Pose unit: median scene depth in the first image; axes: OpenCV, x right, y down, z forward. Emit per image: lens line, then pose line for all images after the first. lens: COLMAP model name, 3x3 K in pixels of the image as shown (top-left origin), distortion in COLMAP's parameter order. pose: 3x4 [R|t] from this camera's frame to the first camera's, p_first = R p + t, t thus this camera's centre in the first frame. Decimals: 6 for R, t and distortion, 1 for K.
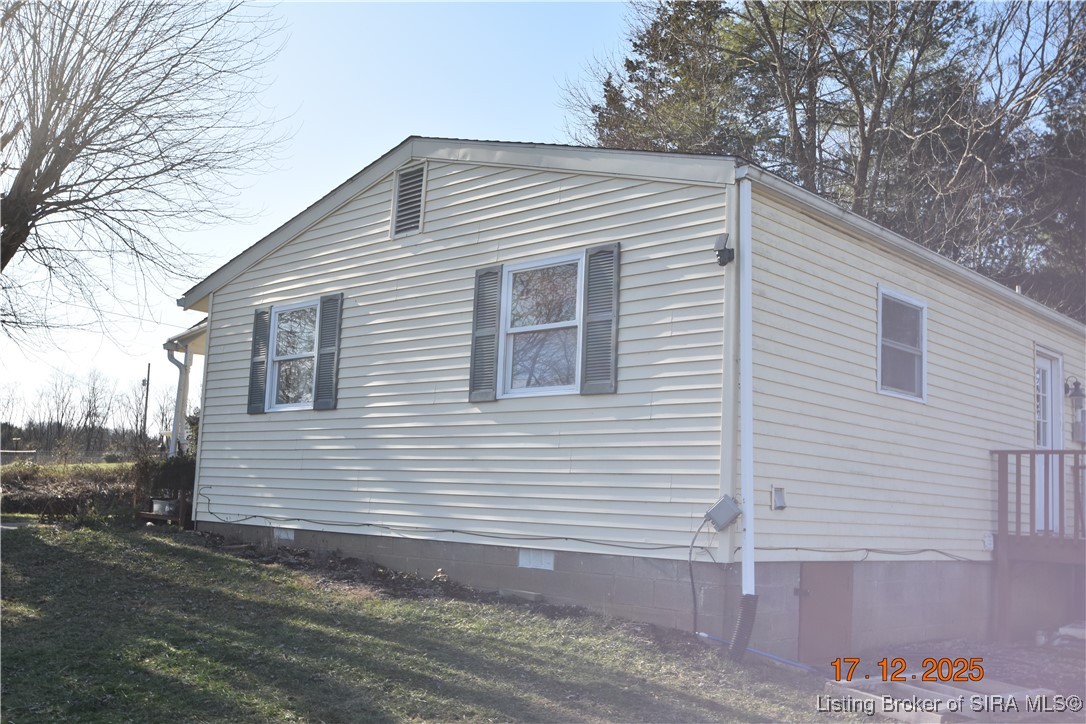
lens RADIAL K [[1077.0, 0, 543.2], [0, 1077.0, 361.7], [0, 0, 1]] dist [-0.065011, 0.000000]
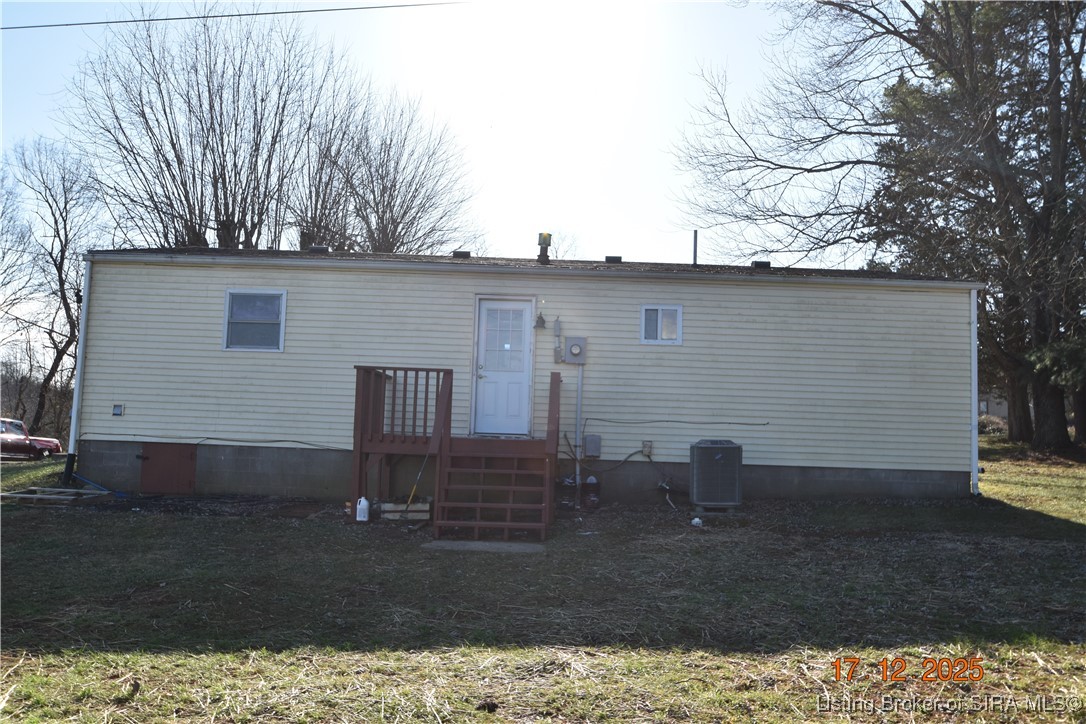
lens RADIAL K [[873.8, 0, 543.1], [0, 873.8, 364.9], [0, 0, 1]] dist [-0.003251, 0.000045]
pose [[0.644450, -0.099951, -0.758086, 1.854313], [0.096354, 0.994132, -0.049163, 0.186120], [0.758551, -0.041362, 0.650299, 0.494156]]
